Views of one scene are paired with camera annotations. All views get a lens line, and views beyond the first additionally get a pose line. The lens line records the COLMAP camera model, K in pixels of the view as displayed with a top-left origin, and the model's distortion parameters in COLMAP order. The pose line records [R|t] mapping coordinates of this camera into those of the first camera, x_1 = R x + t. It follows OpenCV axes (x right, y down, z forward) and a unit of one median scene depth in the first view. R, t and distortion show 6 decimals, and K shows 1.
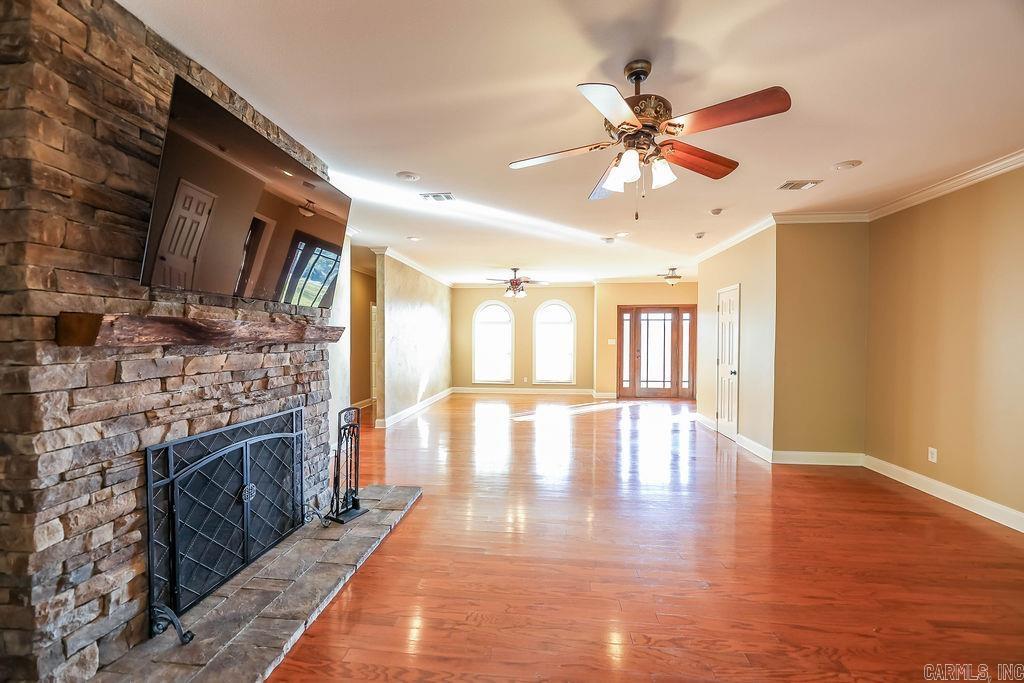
lens RADIAL K [[414.0, 0, 511.7], [0, 414.0, 344.4], [0, 0, 1]] dist [0.004754, -0.004290]
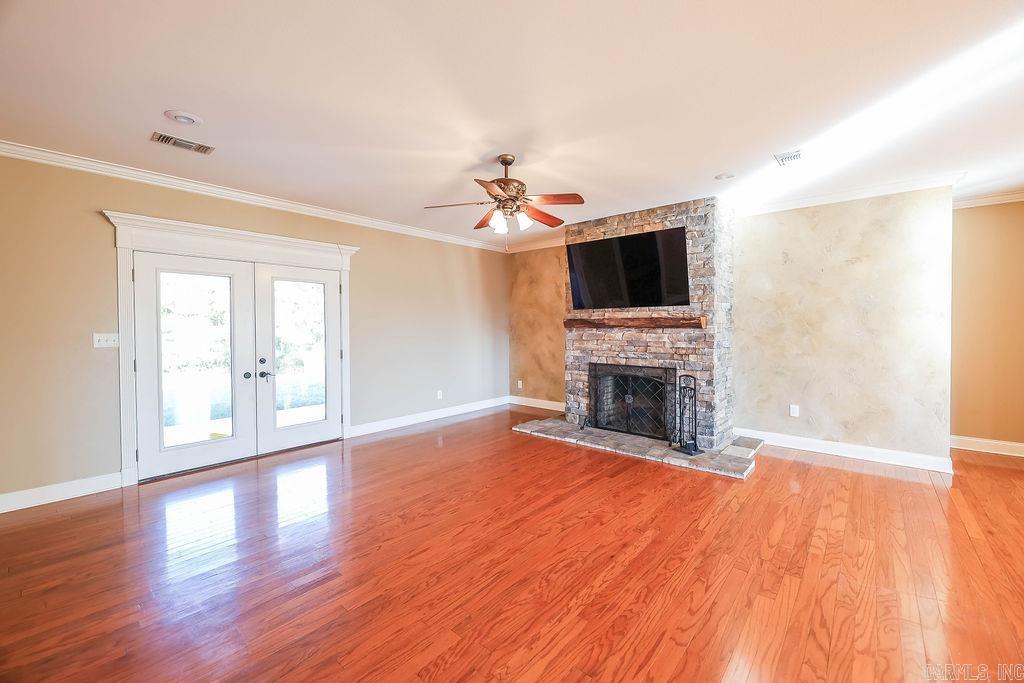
lens RADIAL K [[414.0, 0, 513.8], [0, 414.0, 336.4], [0, 0, 1]] dist [0.004754, -0.004290]
pose [[-0.584868, 0.012233, -0.811036, 1.783363], [-0.014040, 0.999584, 0.025202, -0.005431], [0.811007, 0.026127, -0.584453, 2.204001]]
